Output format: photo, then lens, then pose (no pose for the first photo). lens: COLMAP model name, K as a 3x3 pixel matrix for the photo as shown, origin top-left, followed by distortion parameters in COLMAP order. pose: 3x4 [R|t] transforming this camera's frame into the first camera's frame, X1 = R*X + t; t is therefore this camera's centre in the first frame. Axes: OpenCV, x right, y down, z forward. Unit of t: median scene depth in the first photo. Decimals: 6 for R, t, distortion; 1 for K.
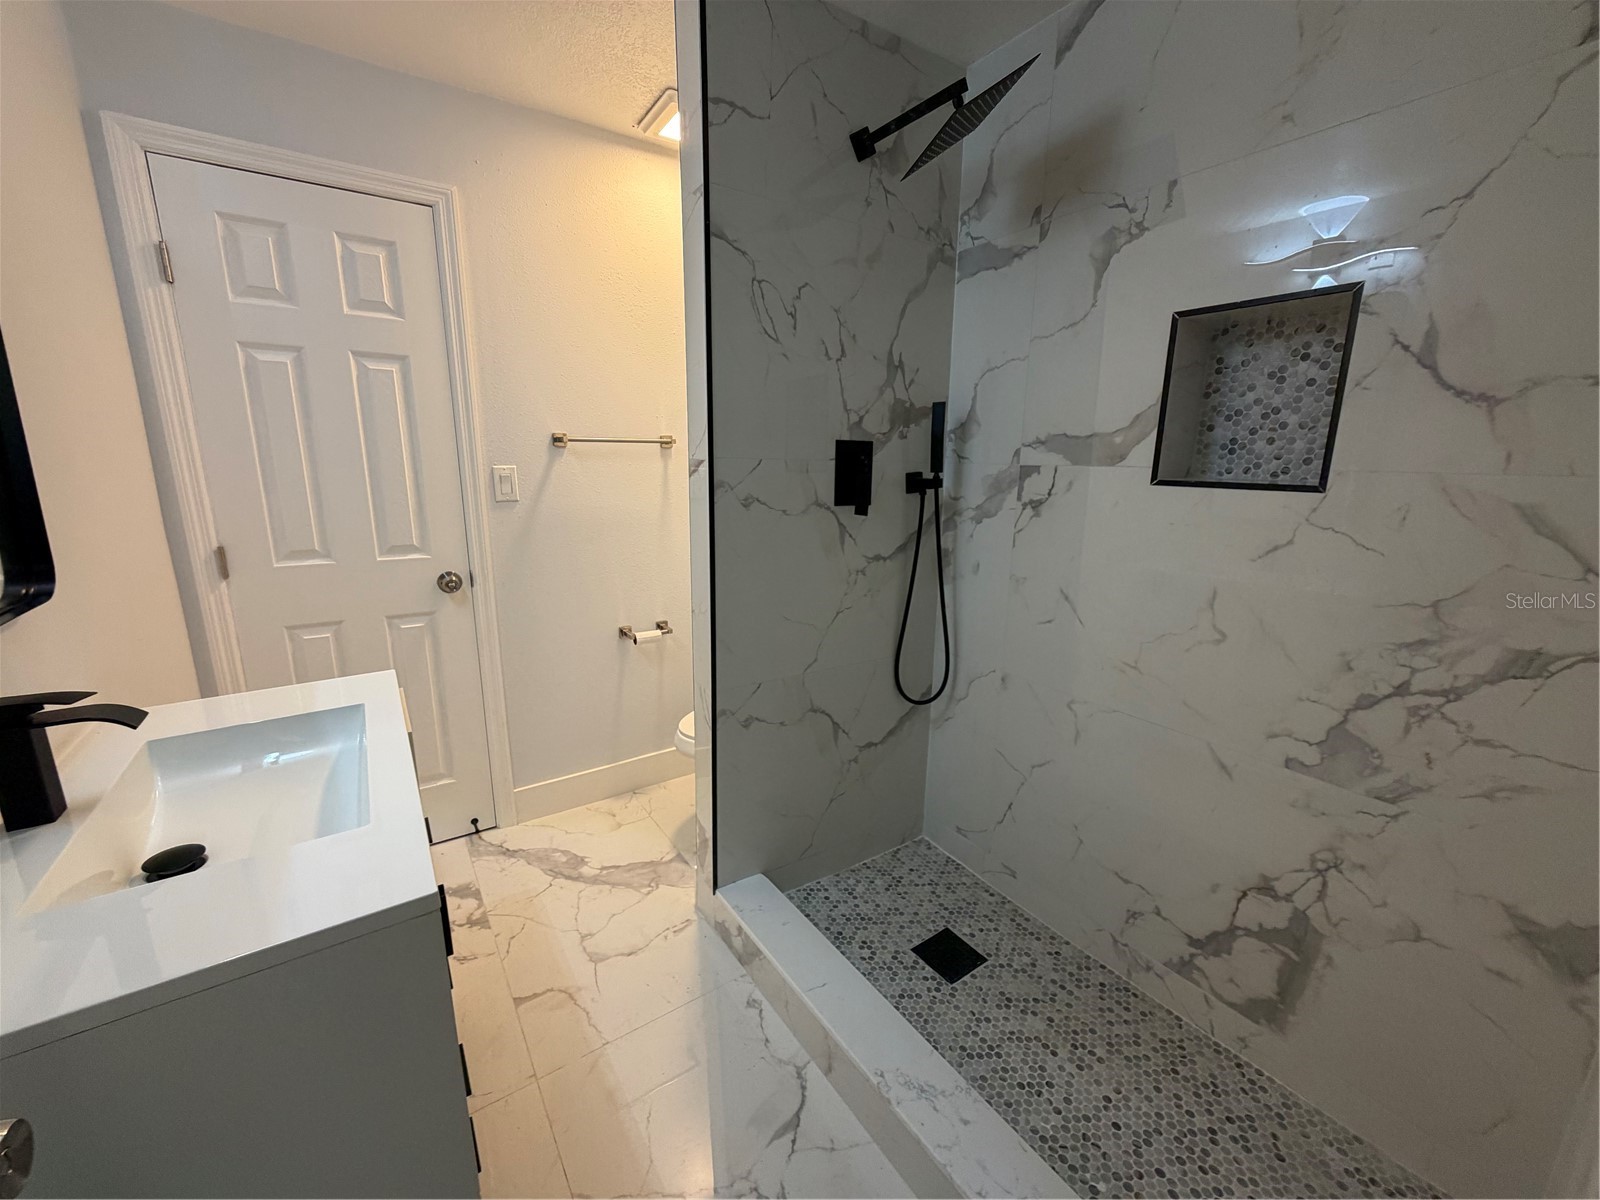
lens RADIAL K [[636.4, 0, 804.4], [0, 636.4, 598.1], [0, 0, 1]] dist [0.003116, 0.000361]
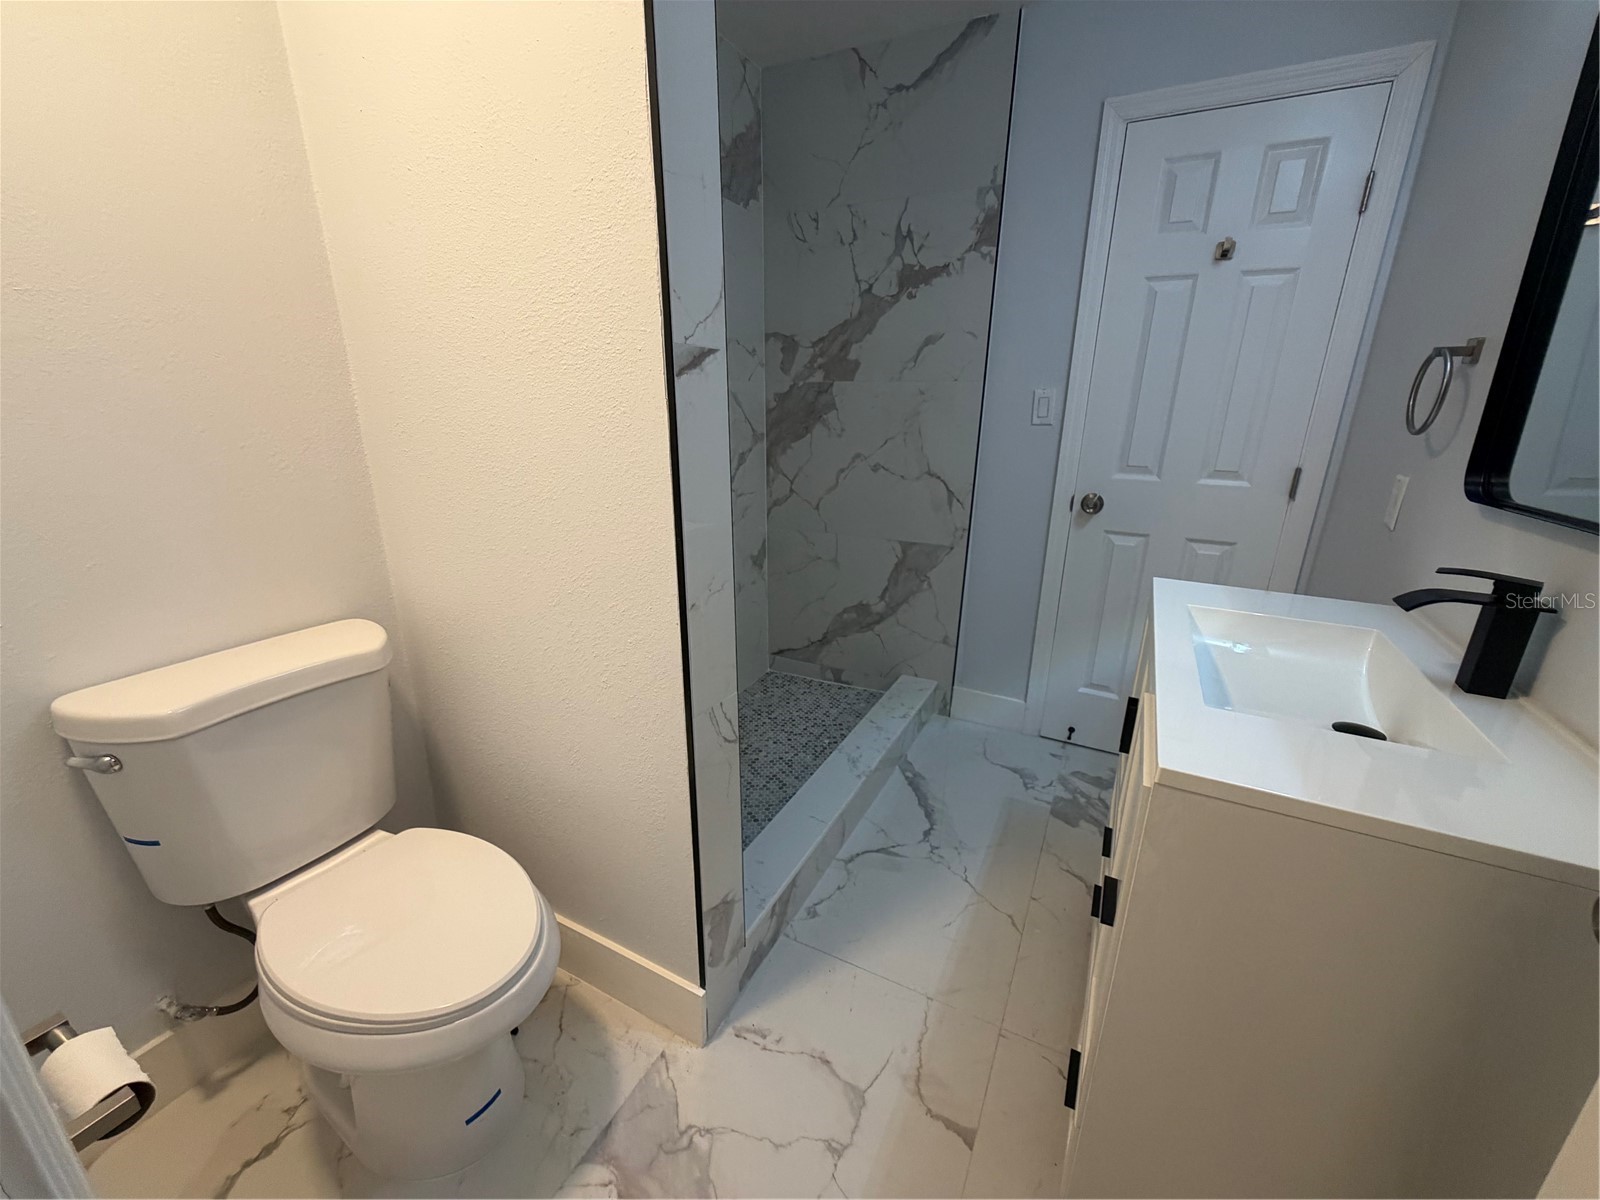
lens RADIAL K [[636.4, 0, 804.9], [0, 636.4, 601.9], [0, 0, 1]] dist [0.003116, 0.000361]
pose [[-0.468613, -0.283813, 0.836571, -0.790407], [0.180050, 0.896424, 0.404976, -0.229497], [-0.864860, 0.340402, -0.368975, 1.217572]]
